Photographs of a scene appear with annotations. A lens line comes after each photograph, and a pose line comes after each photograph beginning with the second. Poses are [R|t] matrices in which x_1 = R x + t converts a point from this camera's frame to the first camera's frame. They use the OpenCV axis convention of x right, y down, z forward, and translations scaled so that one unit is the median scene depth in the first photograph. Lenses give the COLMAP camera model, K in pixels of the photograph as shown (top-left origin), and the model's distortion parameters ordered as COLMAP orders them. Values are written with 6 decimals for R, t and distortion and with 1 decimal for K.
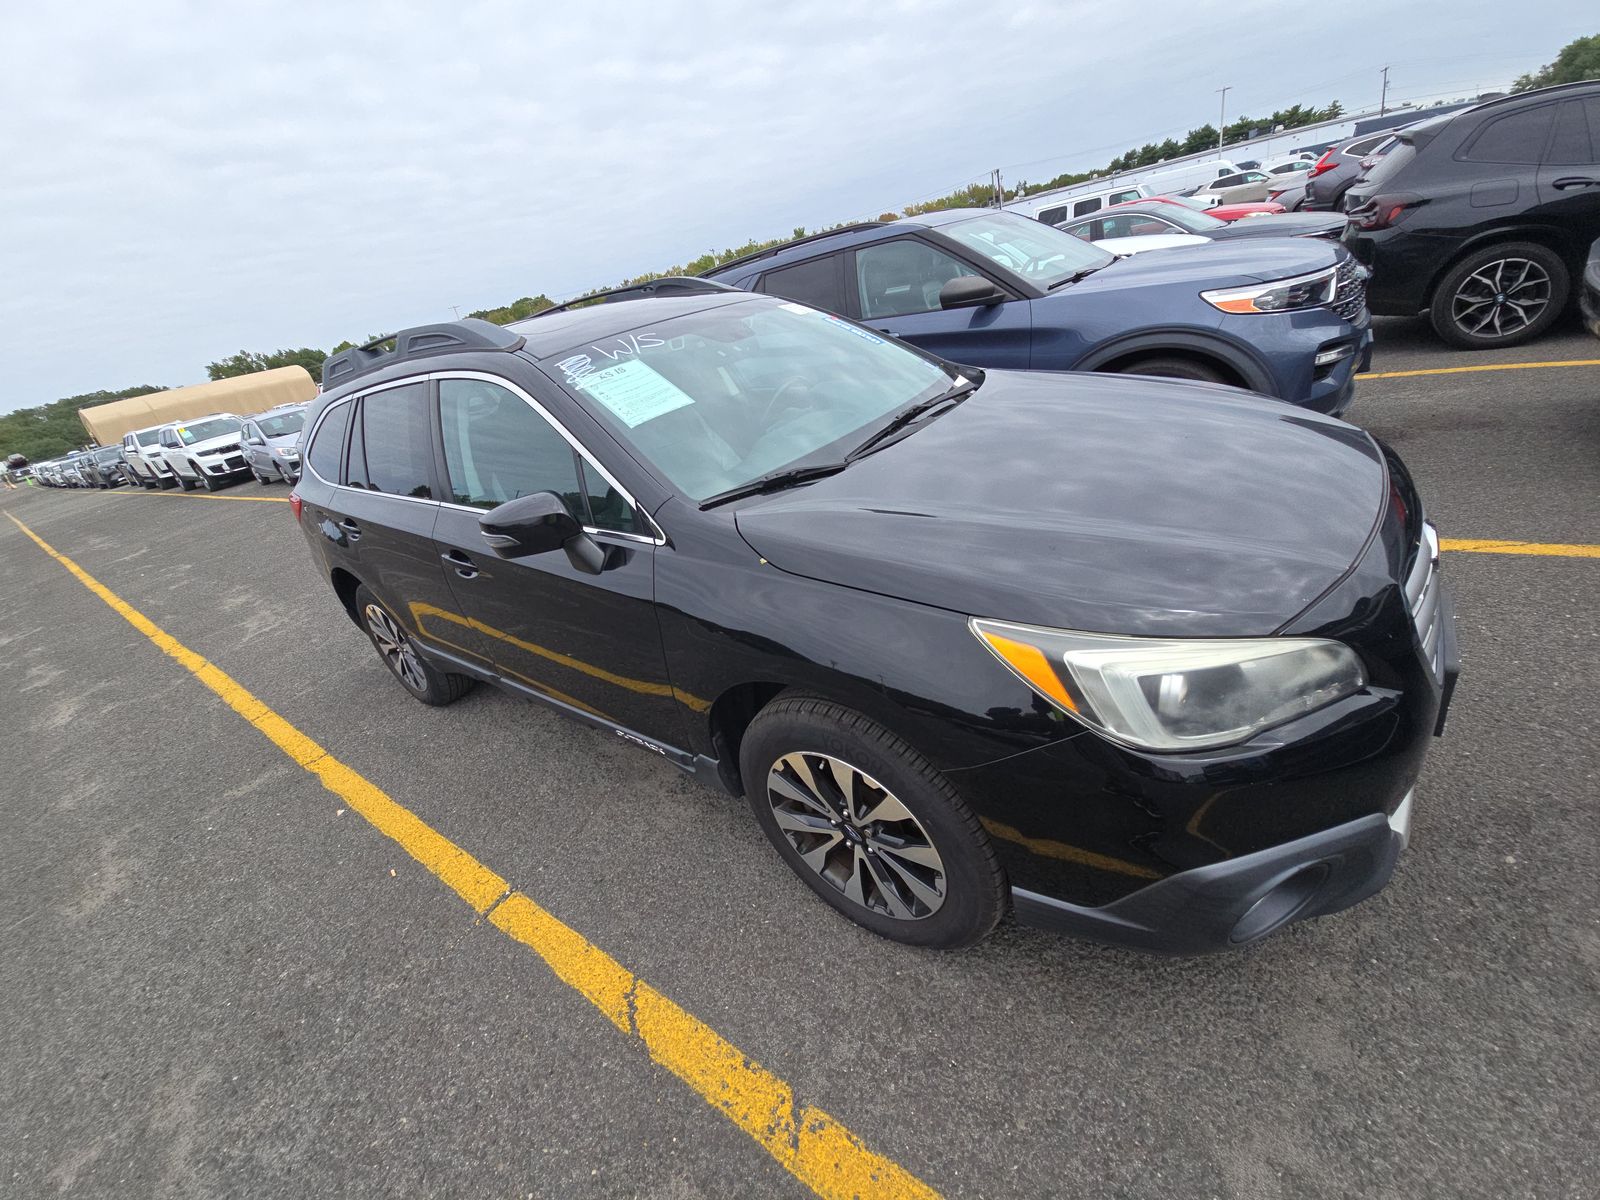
lens RADIAL K [[638.1, 0, 793.6], [0, 638.1, 610.5], [0, 0, 1]] dist [0.038040, -0.023815]
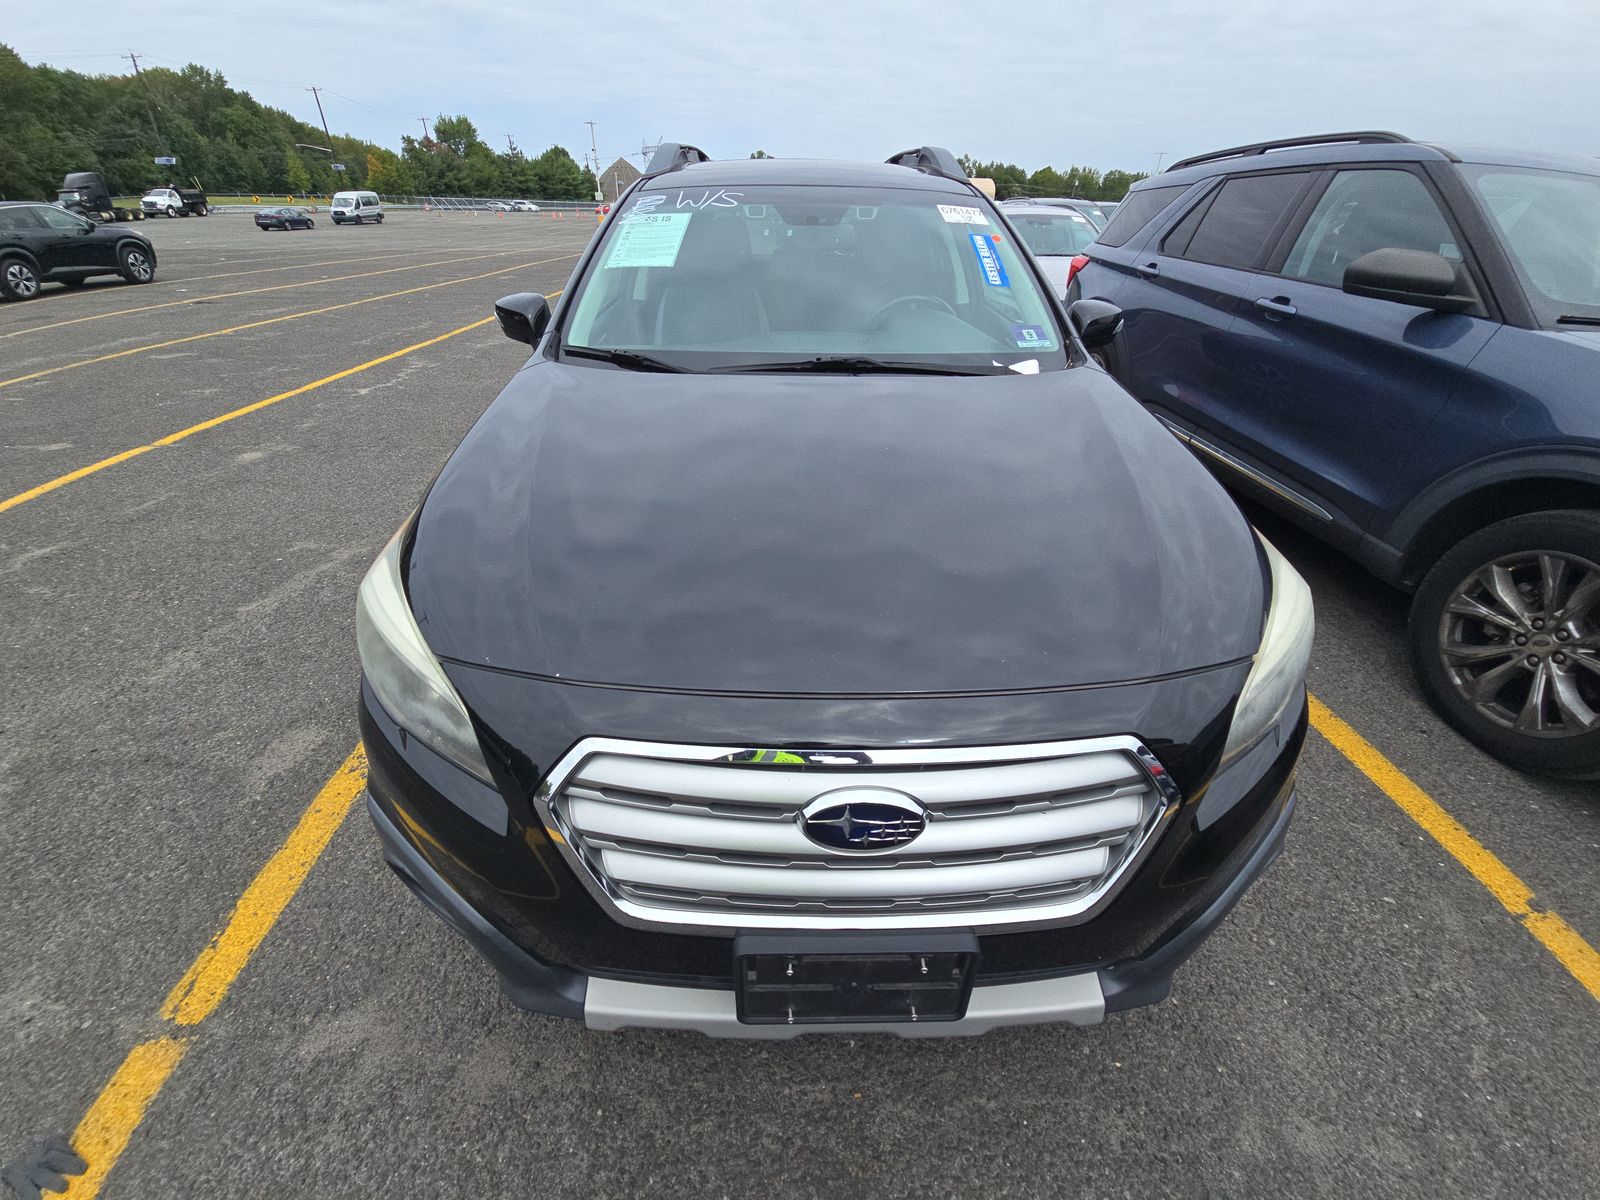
lens RADIAL K [[648.8, 0, 781.0], [0, 648.8, 606.0], [0, 0, 1]] dist [0.000138, 0.000154]
pose [[0.607127, 0.588641, -0.533758, 0.887107], [-0.486080, 0.806513, 0.336547, -0.340214], [0.628588, 0.055123, 0.775782, 0.346265]]
